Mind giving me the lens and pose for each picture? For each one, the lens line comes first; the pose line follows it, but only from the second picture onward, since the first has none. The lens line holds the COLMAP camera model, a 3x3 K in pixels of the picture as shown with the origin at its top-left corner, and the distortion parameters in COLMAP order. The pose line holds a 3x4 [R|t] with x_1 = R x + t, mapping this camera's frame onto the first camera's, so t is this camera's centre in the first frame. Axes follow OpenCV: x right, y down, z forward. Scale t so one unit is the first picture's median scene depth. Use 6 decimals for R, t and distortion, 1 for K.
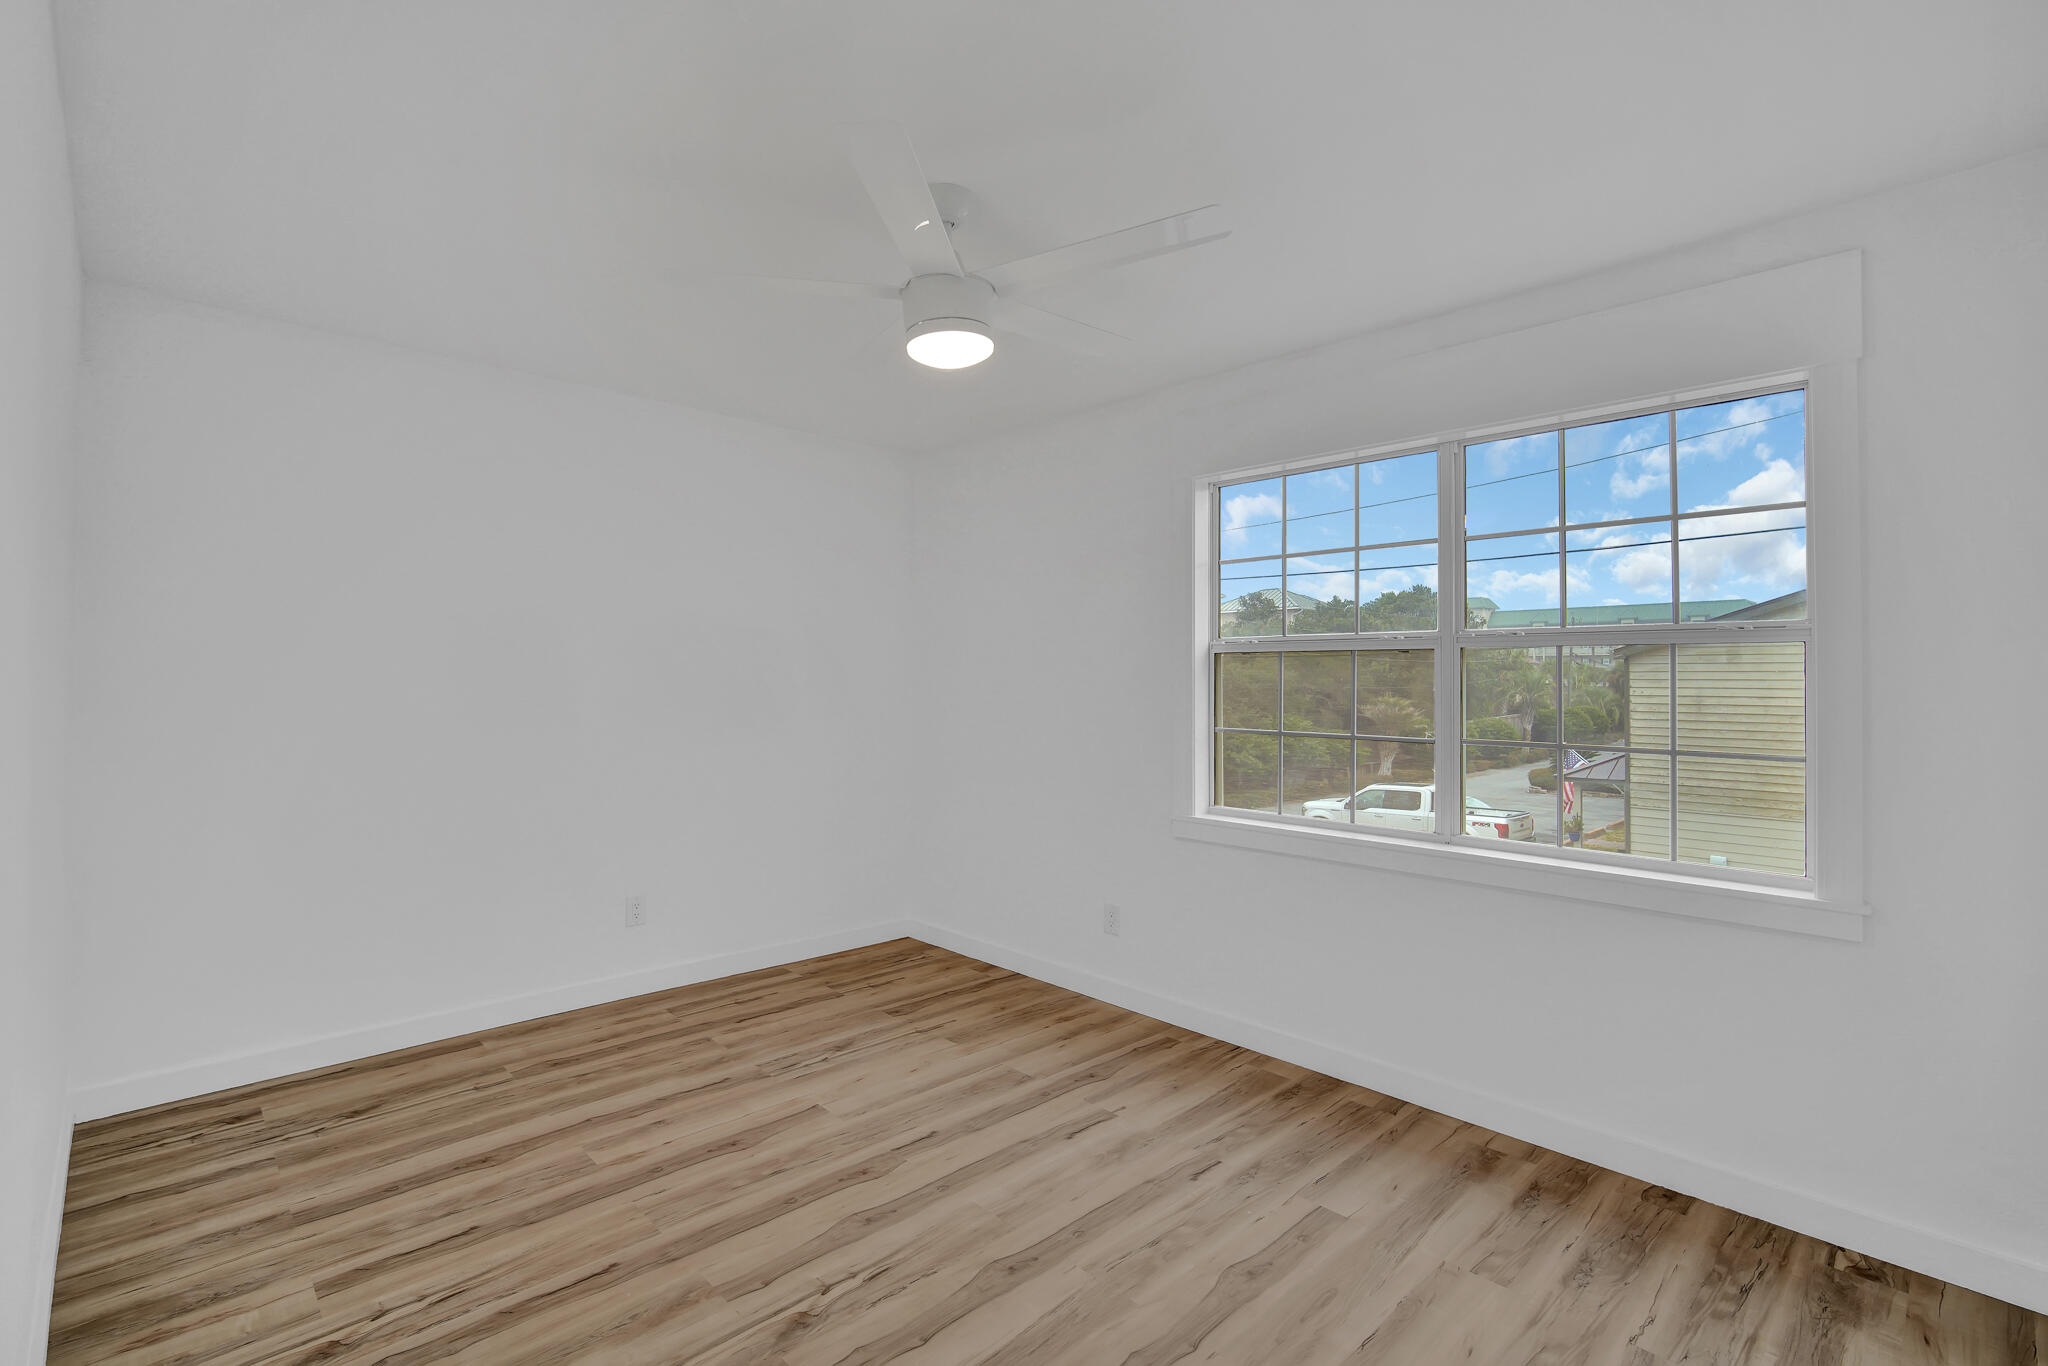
lens RADIAL K [[966.6, 0, 1022.1], [0, 966.6, 678.2], [0, 0, 1]] dist [0.000166, -0.000321]
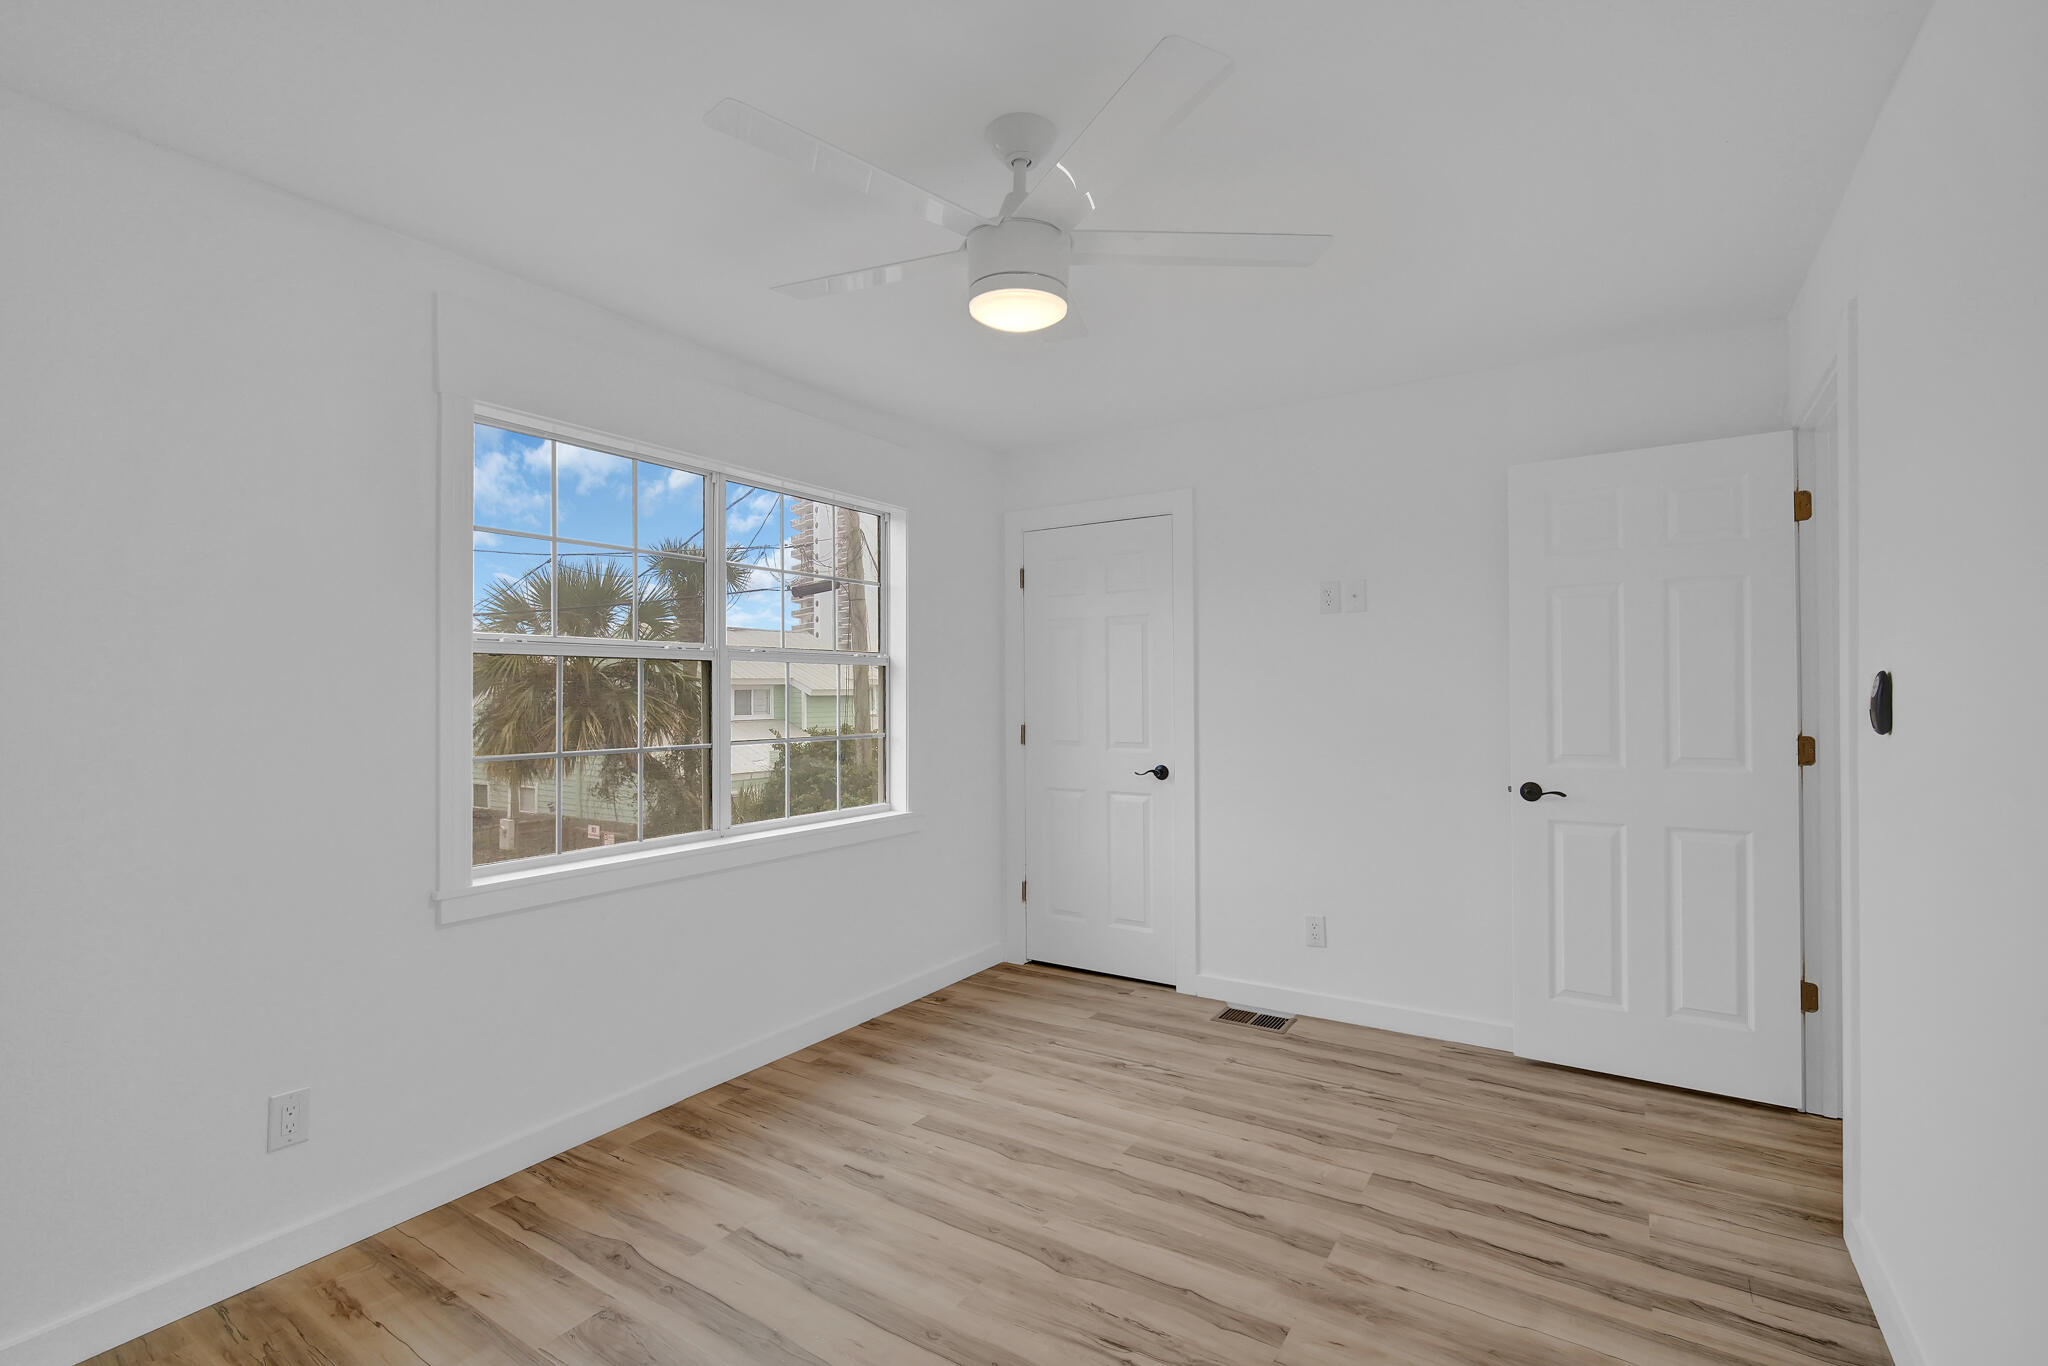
lens RADIAL K [[966.6, 0, 1026.4], [0, 966.6, 681.1], [0, 0, 1]] dist [0.000166, -0.000321]
pose [[-0.250685, 0.000361, 0.968069, -0.805981], [0.001006, 0.999999, -0.000112, -0.010003], [-0.968068, 0.000946, -0.250686, 1.038677]]
